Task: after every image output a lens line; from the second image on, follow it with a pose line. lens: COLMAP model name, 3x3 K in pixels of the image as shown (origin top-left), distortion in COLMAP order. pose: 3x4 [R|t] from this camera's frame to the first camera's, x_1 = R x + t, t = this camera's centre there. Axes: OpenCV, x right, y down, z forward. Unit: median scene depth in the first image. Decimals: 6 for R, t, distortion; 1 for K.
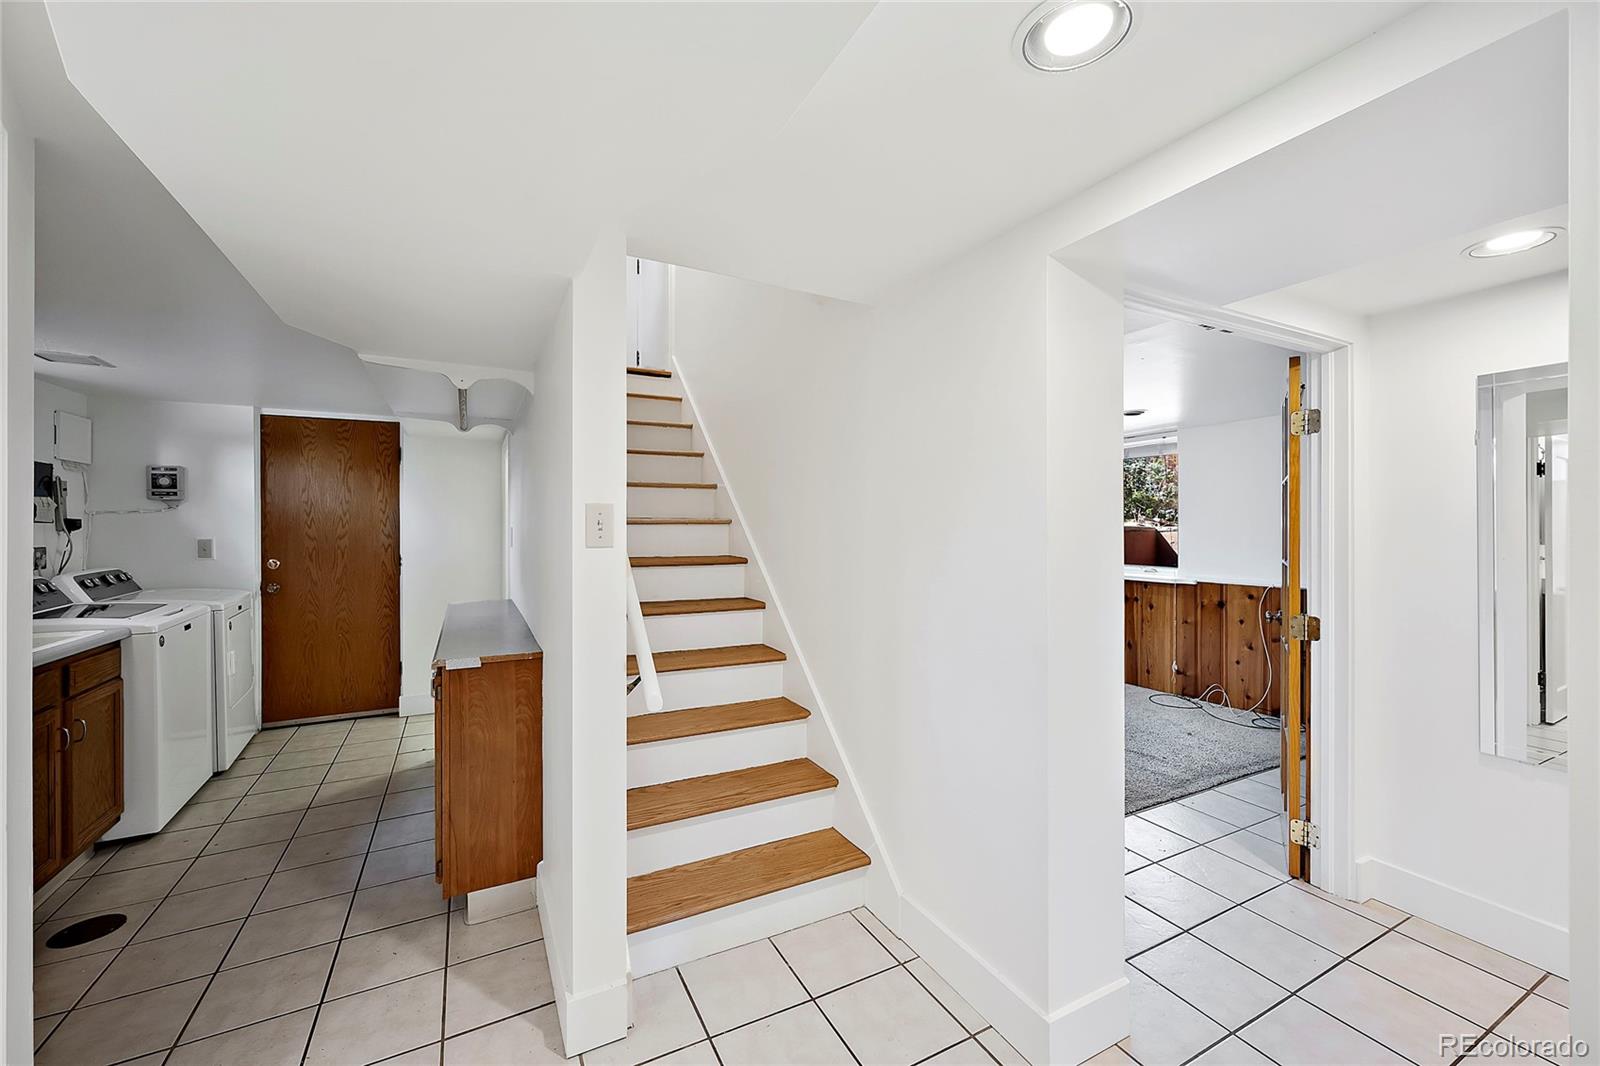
lens RADIAL K [[623.4, 0, 782.0], [0, 623.4, 534.2], [0, 0, 1]] dist [-0.001799, -0.000266]
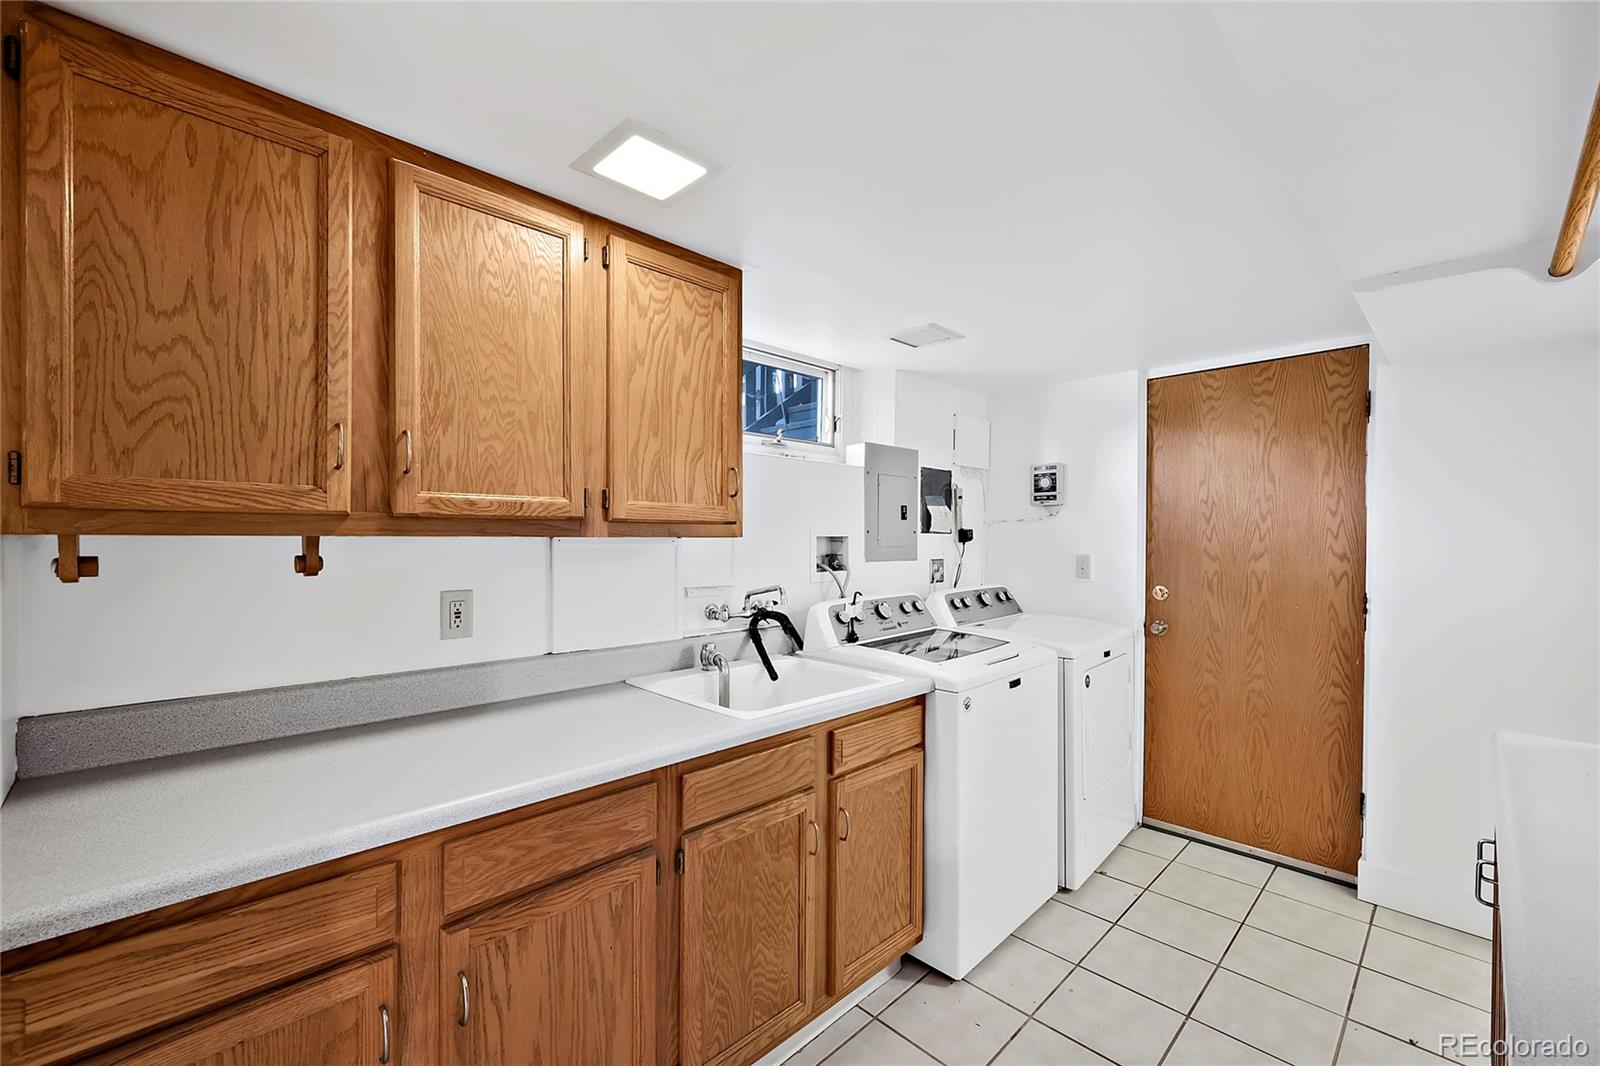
lens RADIAL K [[623.4, 0, 835.5], [0, 623.4, 540.5], [0, 0, 1]] dist [-0.001799, -0.000266]
pose [[0.301400, 0.008060, -0.953464, -0.271689], [-0.017715, 0.999839, 0.002852, -0.006014], [0.953333, 0.016031, 0.301494, 0.455848]]
